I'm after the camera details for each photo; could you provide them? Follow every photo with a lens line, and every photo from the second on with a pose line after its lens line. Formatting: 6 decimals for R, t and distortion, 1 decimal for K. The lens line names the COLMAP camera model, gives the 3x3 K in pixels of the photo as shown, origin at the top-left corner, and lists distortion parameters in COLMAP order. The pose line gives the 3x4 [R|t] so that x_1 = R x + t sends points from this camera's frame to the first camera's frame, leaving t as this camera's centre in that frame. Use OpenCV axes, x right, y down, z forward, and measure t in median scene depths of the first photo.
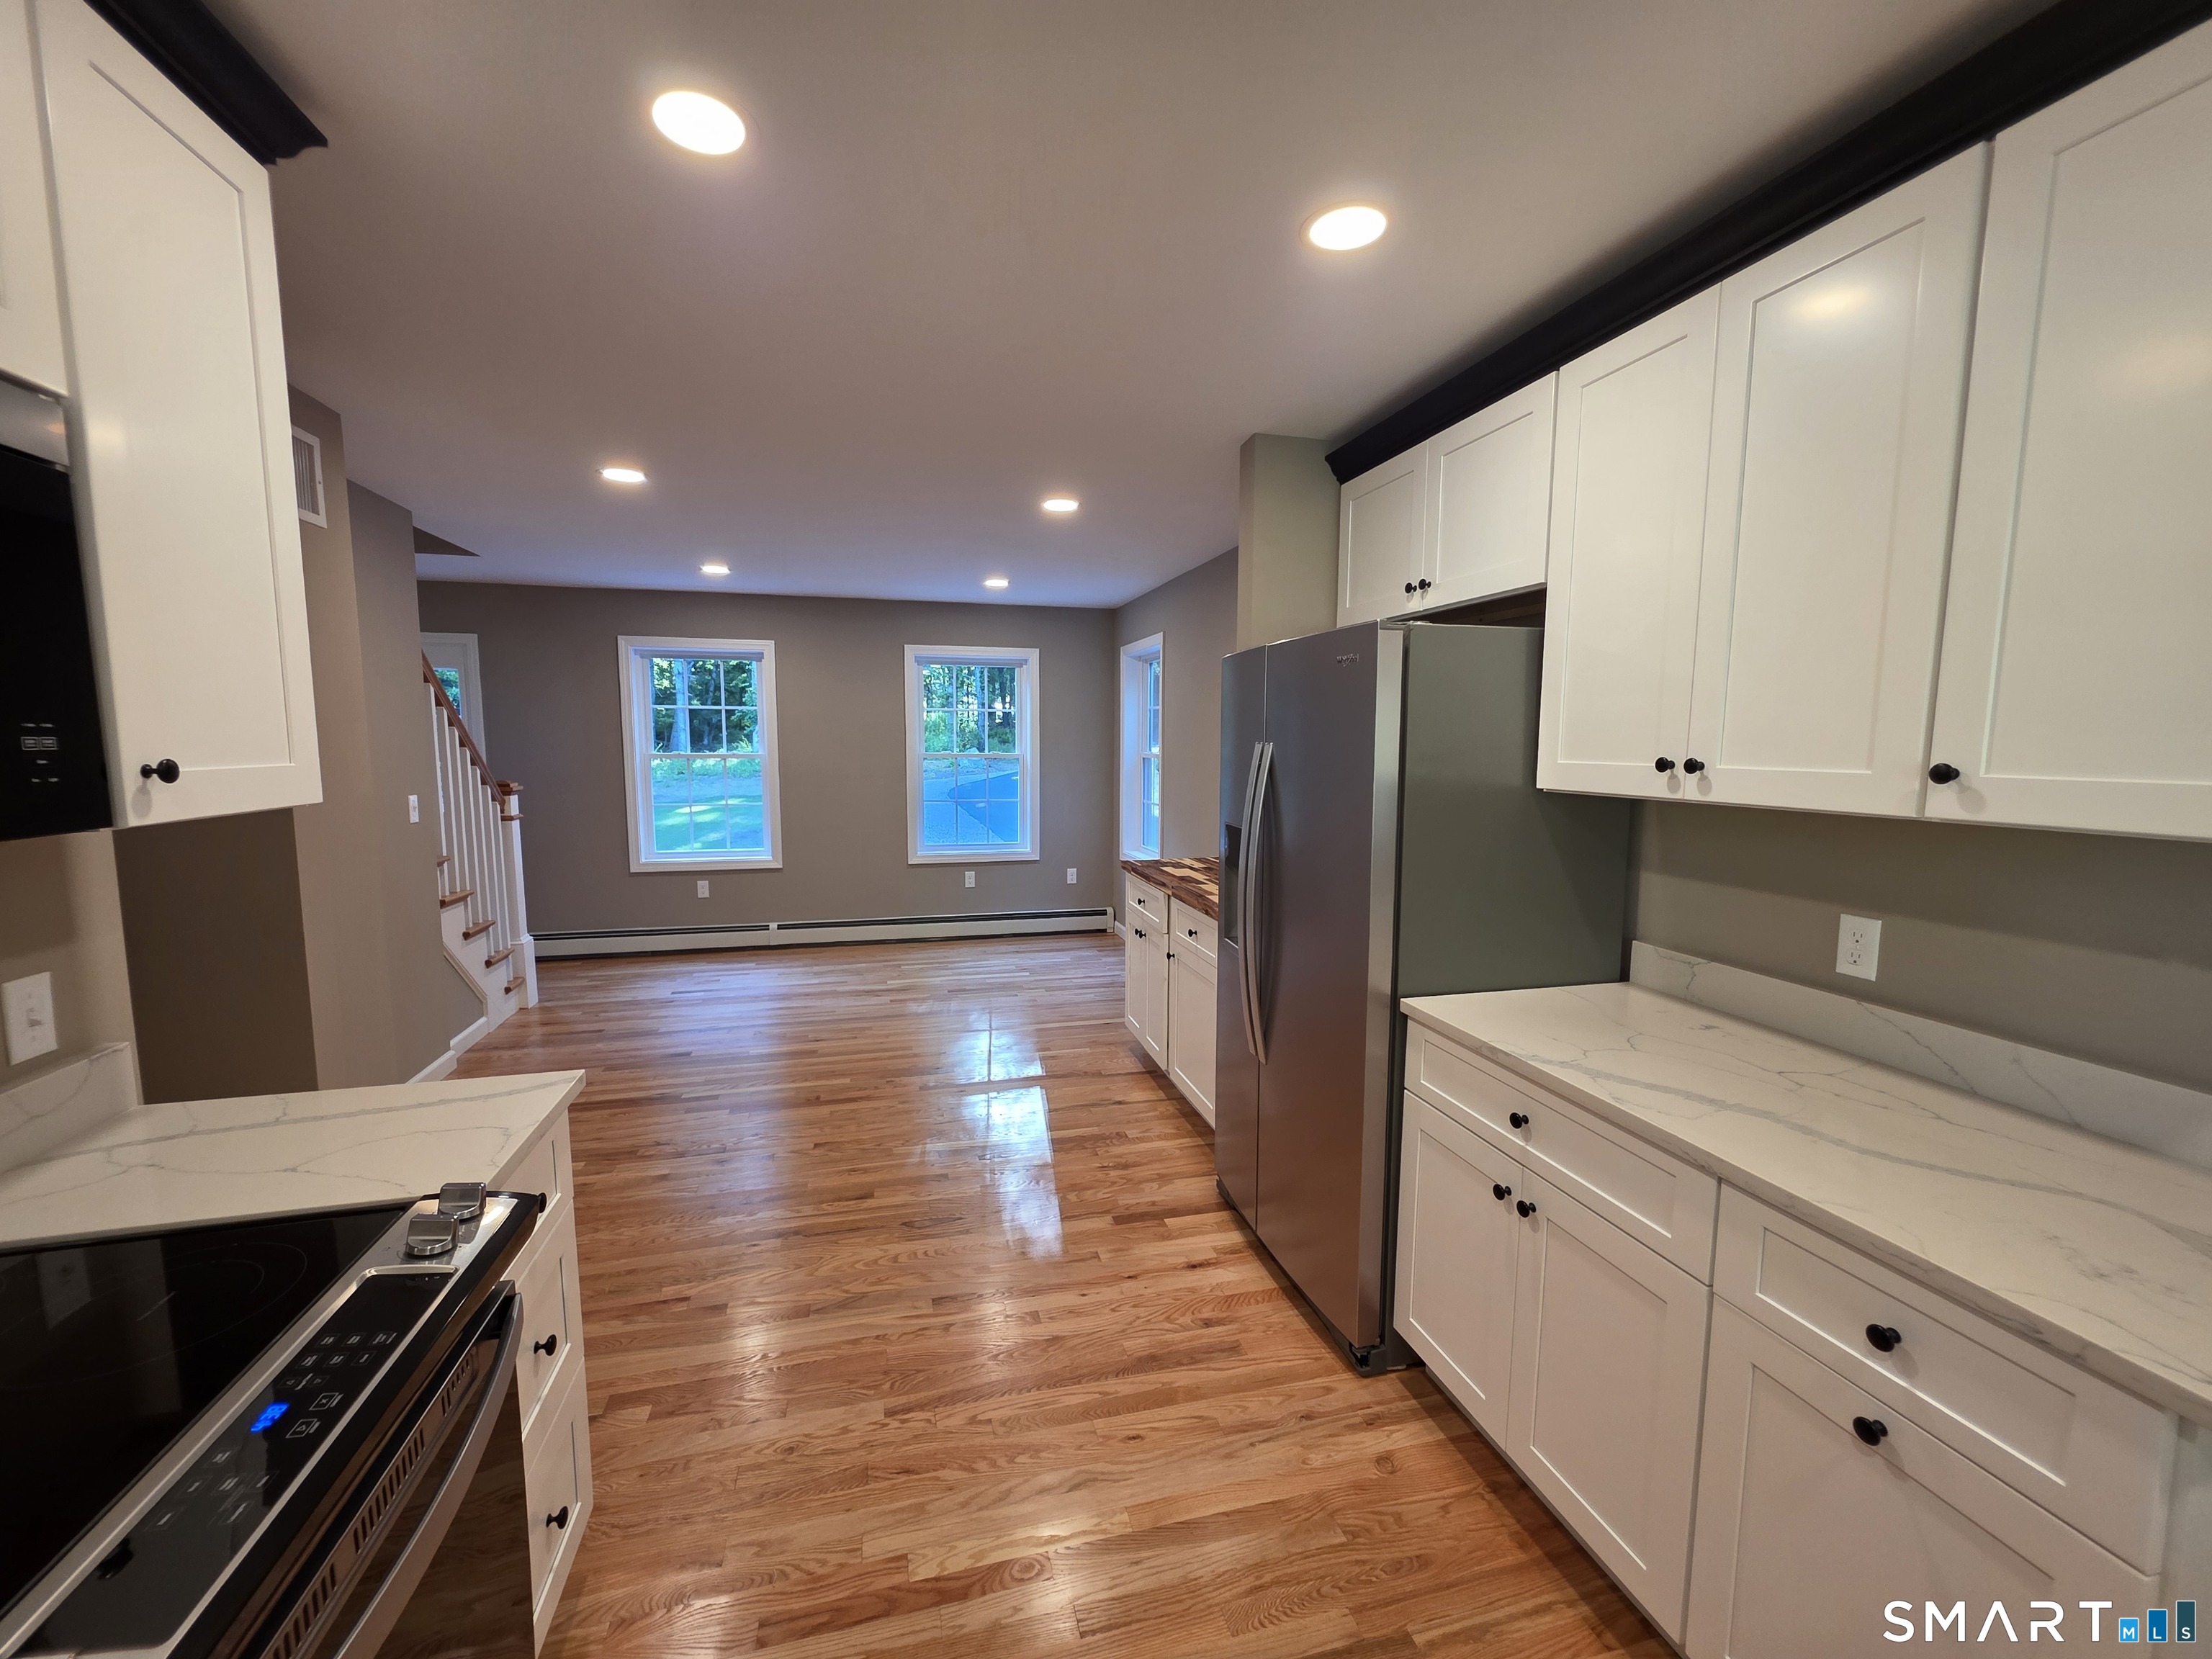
lens RADIAL K [[886.3, 0, 1100.9], [0, 886.3, 834.7], [0, 0, 1]] dist [0.000586, 0.000999]
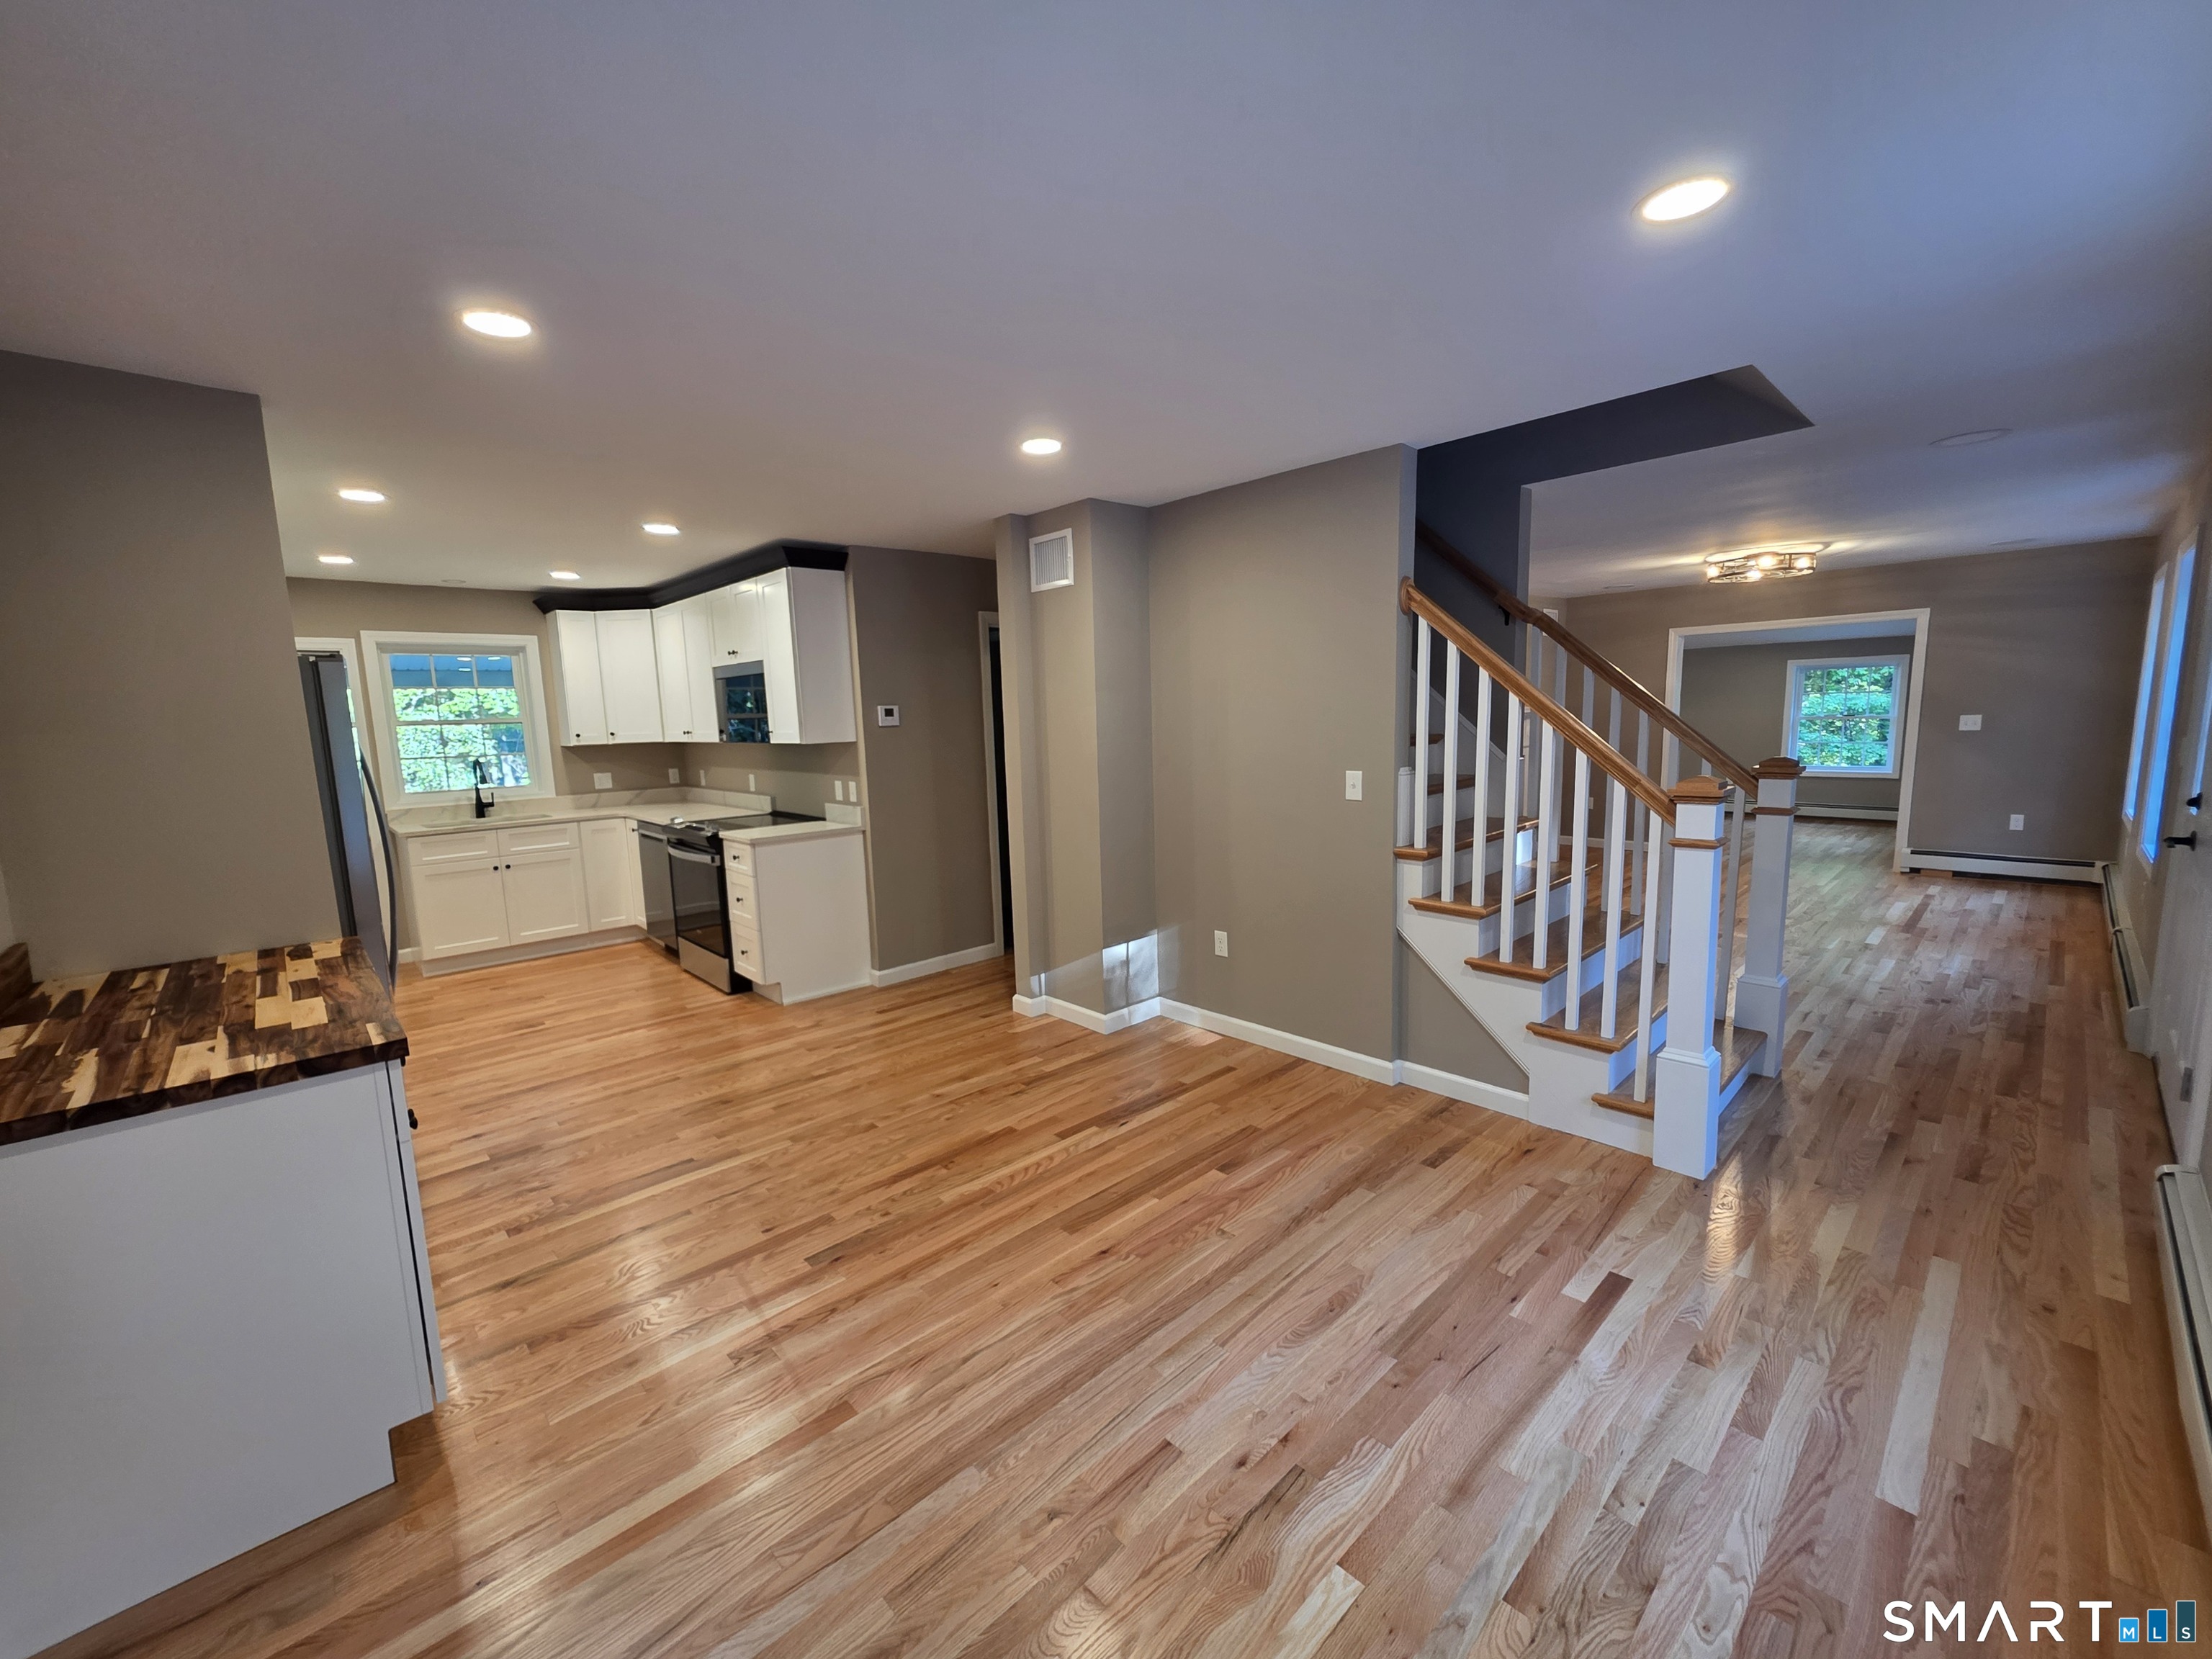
lens RADIAL K [[886.3, 0, 1098.0], [0, 886.3, 833.6], [0, 0, 1]] dist [0.000586, 0.000999]
pose [[-0.875171, 0.087999, -0.475744, -0.135781], [-0.026409, 0.973165, 0.228590, -0.316246], [0.483092, 0.212619, -0.849361, 2.821621]]
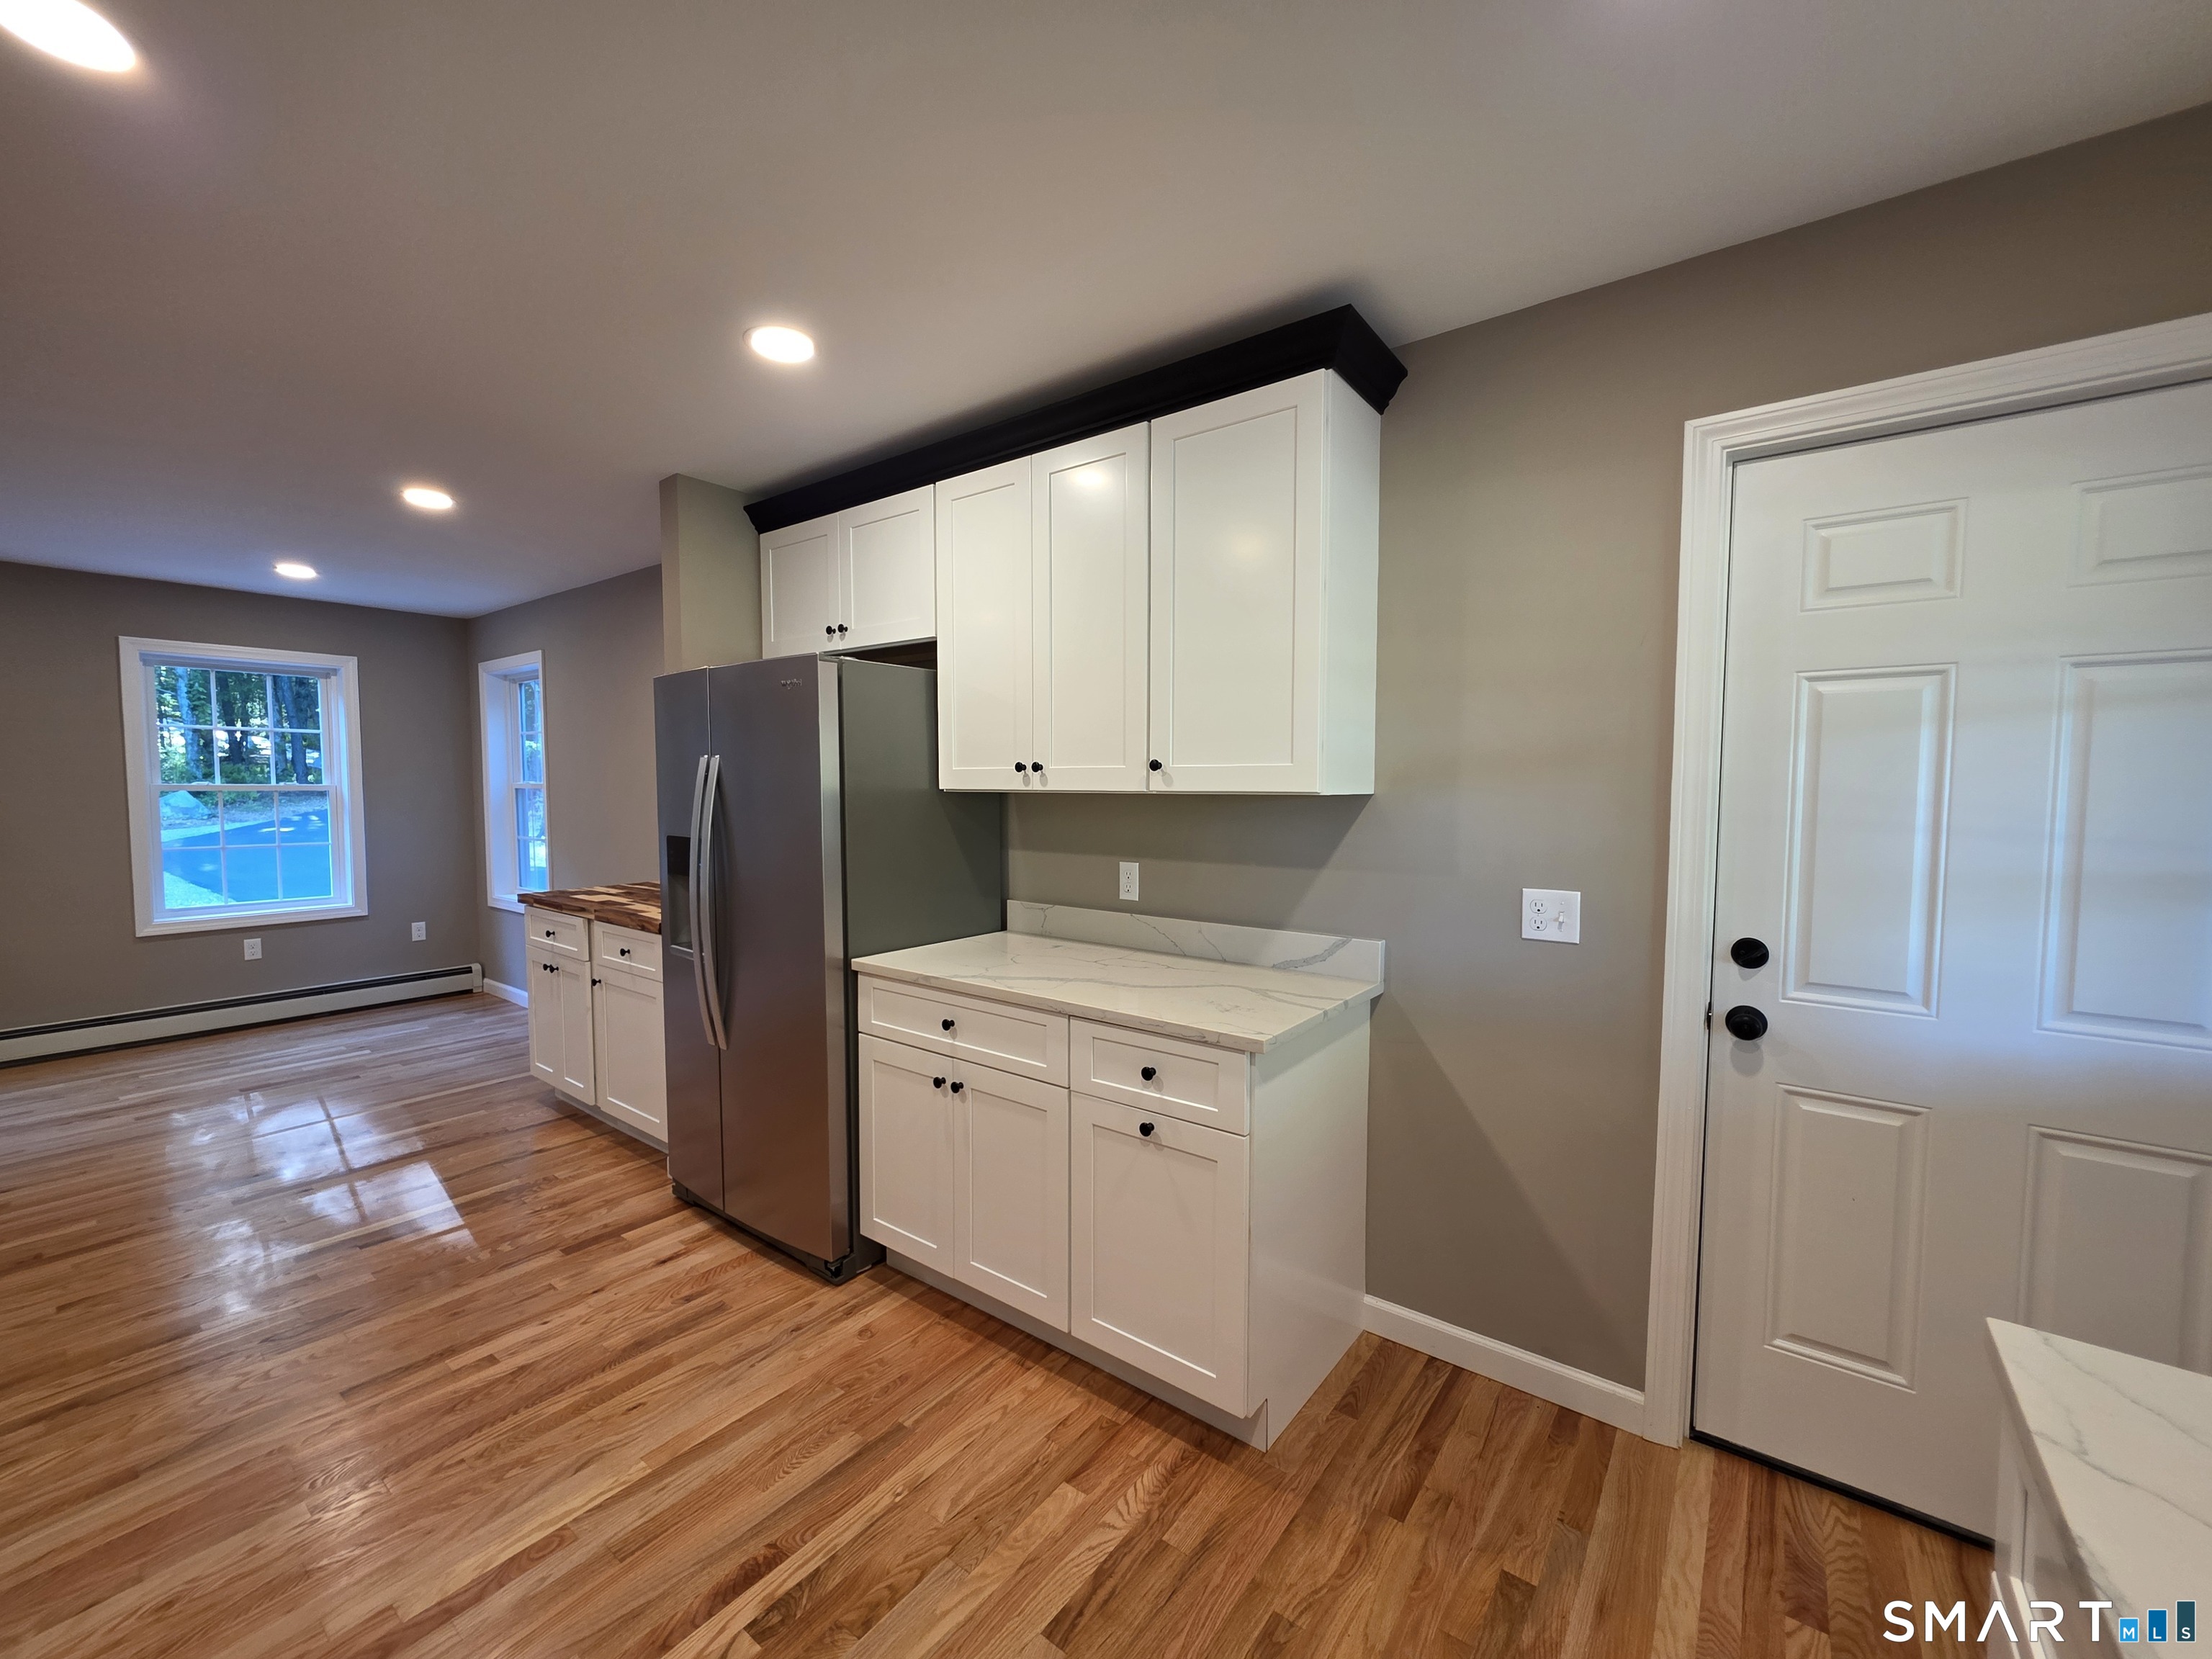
lens RADIAL K [[886.3, 0, 1101.5], [0, 886.3, 834.7], [0, 0, 1]] dist [0.000586, 0.000999]
pose [[0.783448, -0.038733, 0.620249, -0.133118], [0.067717, 0.997434, -0.023247, 0.057580], [-0.617756, 0.060214, 0.784061, -0.174661]]
